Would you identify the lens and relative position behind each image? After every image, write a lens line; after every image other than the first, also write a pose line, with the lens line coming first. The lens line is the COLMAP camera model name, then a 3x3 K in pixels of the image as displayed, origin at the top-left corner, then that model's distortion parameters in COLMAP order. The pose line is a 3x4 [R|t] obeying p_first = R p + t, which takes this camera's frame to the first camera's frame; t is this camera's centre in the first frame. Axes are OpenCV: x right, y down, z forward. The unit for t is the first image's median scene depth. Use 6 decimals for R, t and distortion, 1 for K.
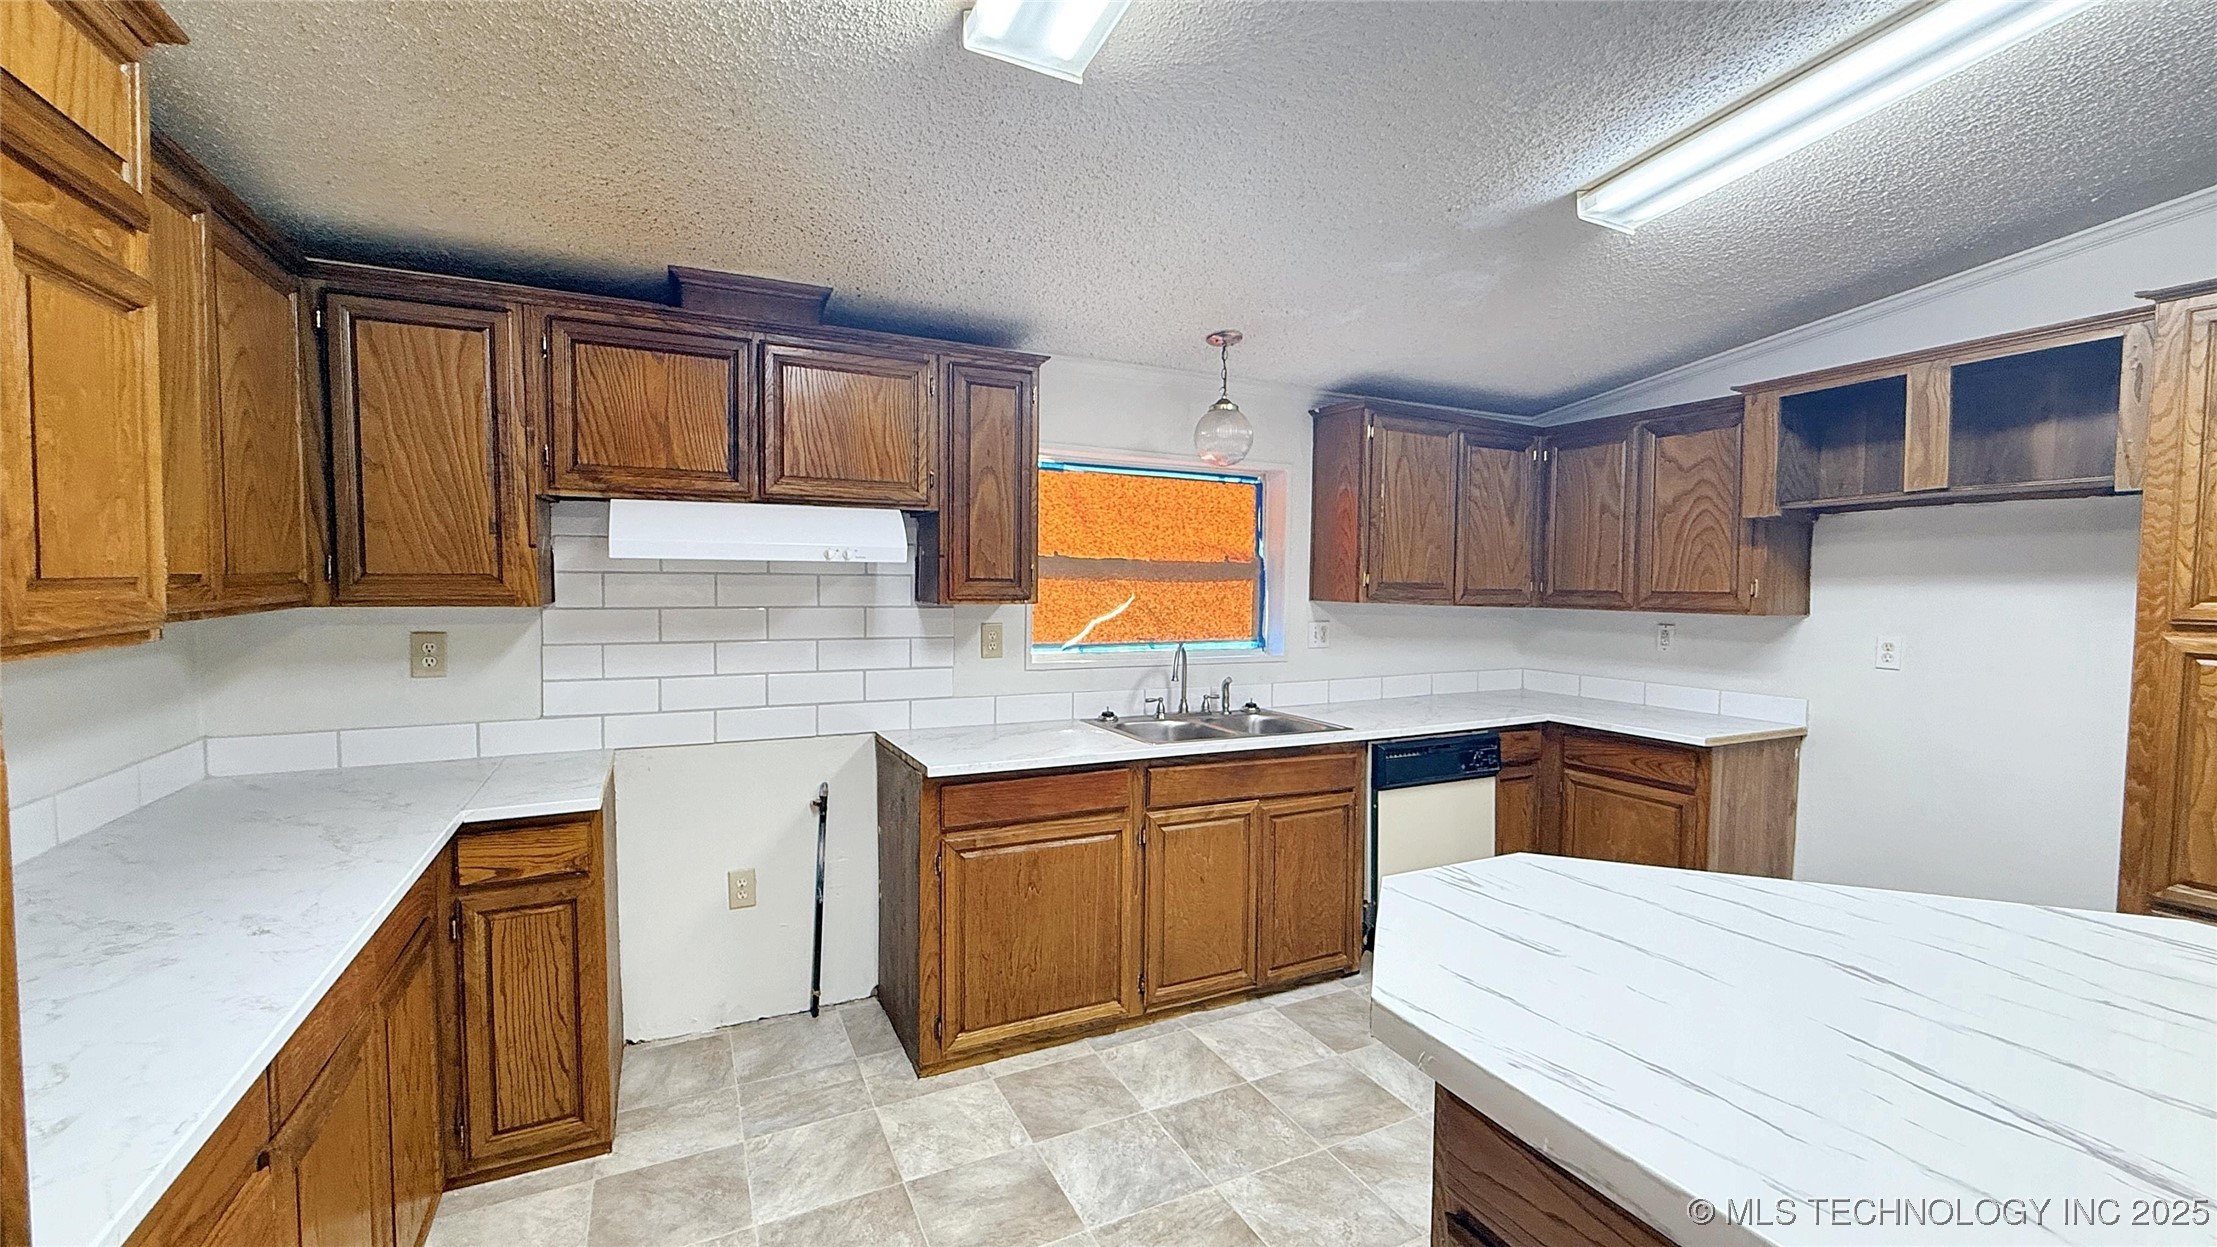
lens RADIAL K [[888.3, 0, 1106.3], [0, 888.3, 622.1], [0, 0, 1]] dist [0.001024, 0.000141]
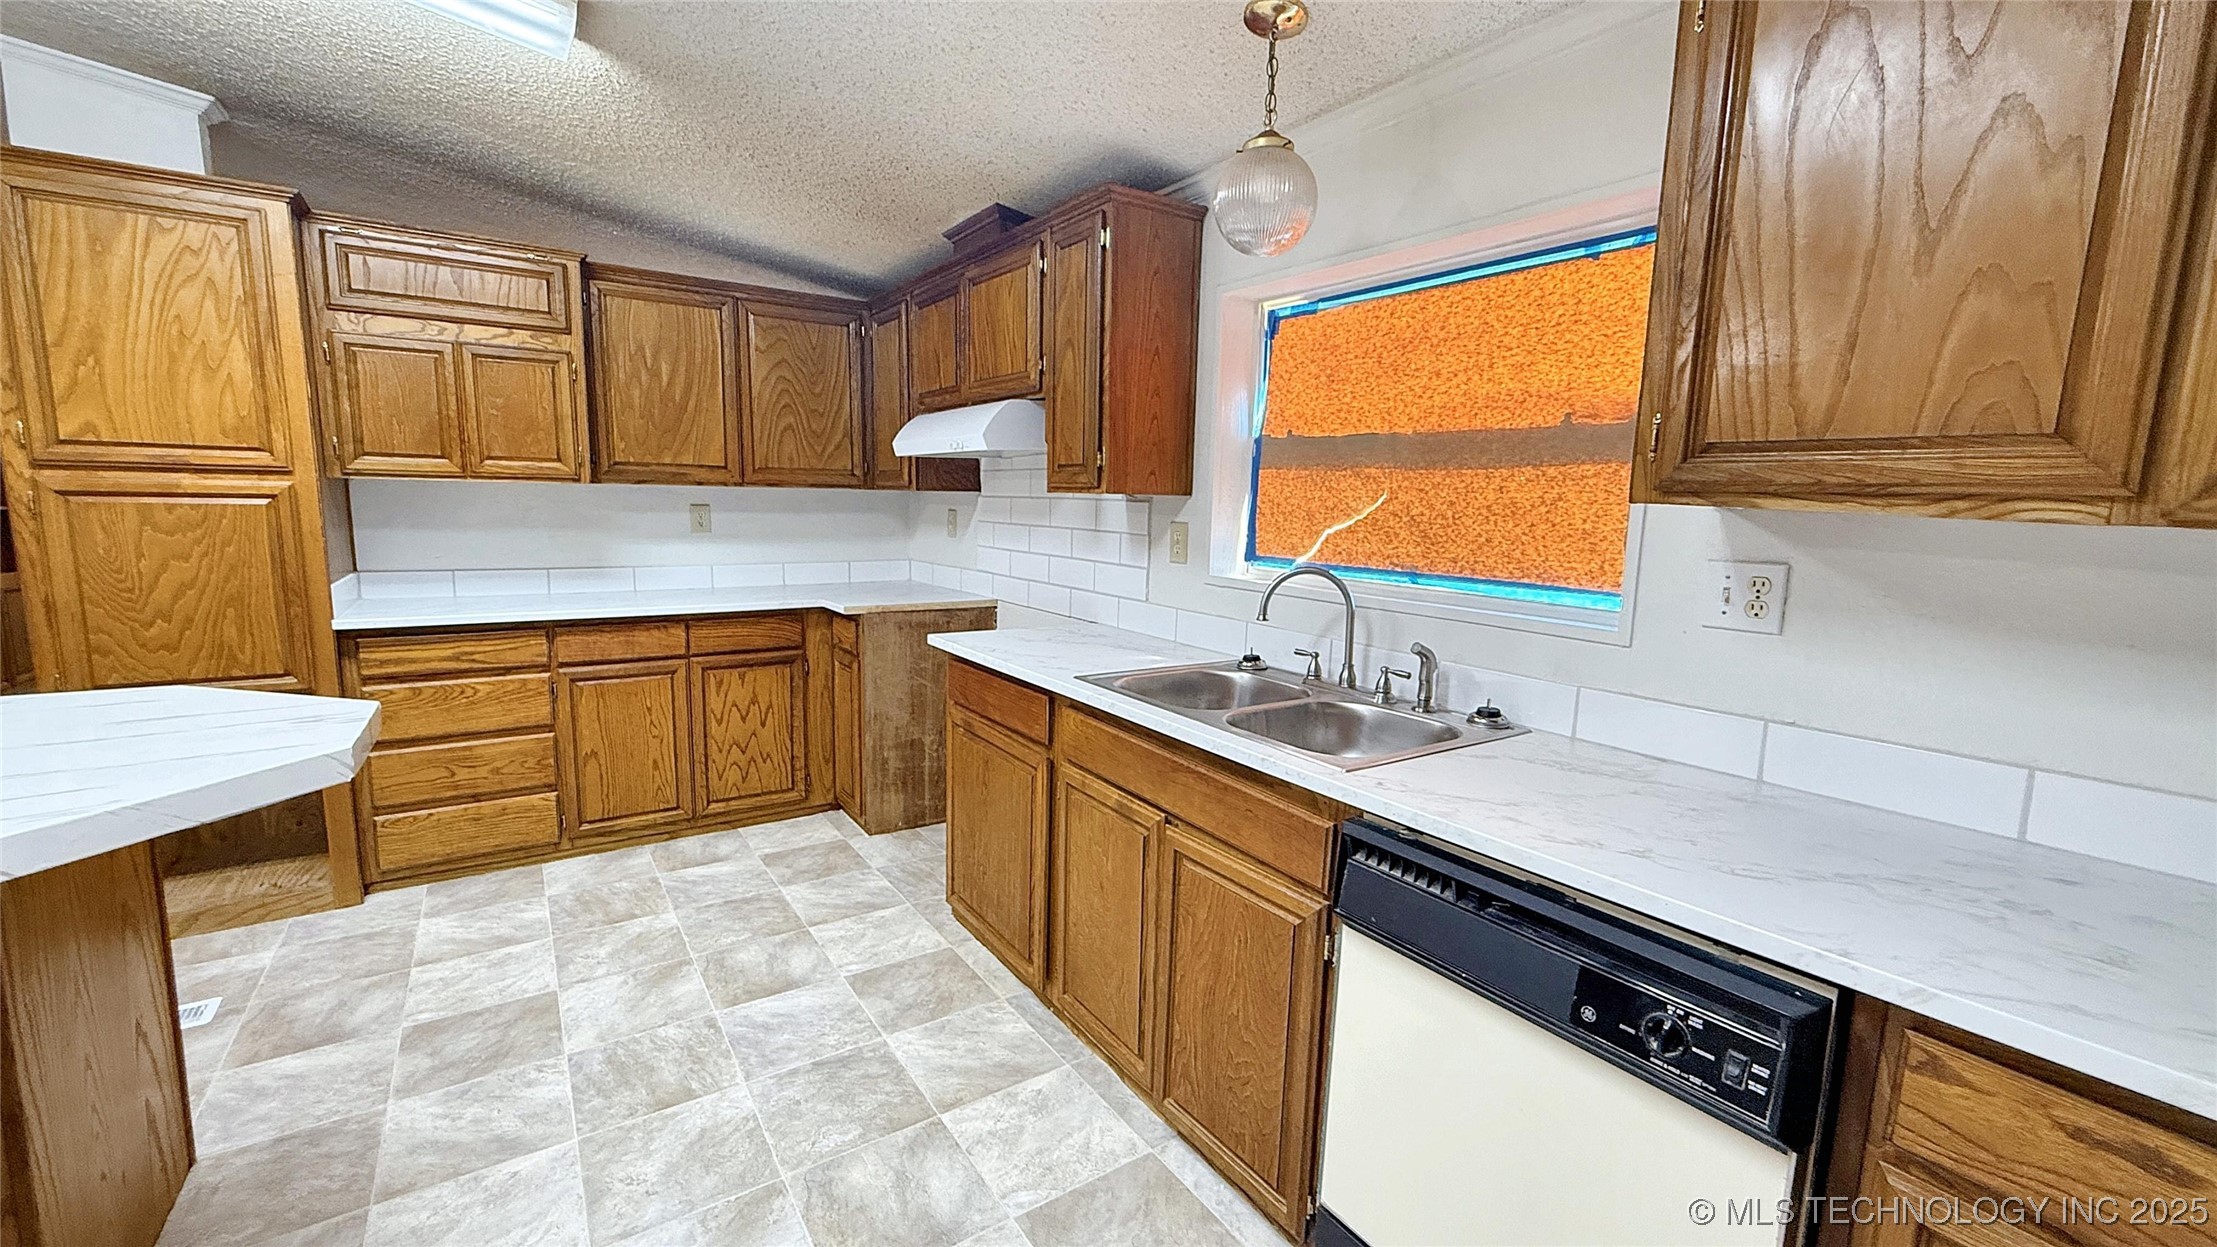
lens RADIAL K [[888.3, 0, 1106.3], [0, 888.3, 622.1], [0, 0, 1]] dist [0.001024, 0.000141]
pose [[0.138608, 0.131815, -0.981536, 0.665153], [-0.070078, 0.989924, 0.123045, -0.003482], [0.987865, 0.051729, 0.146449, 0.769742]]
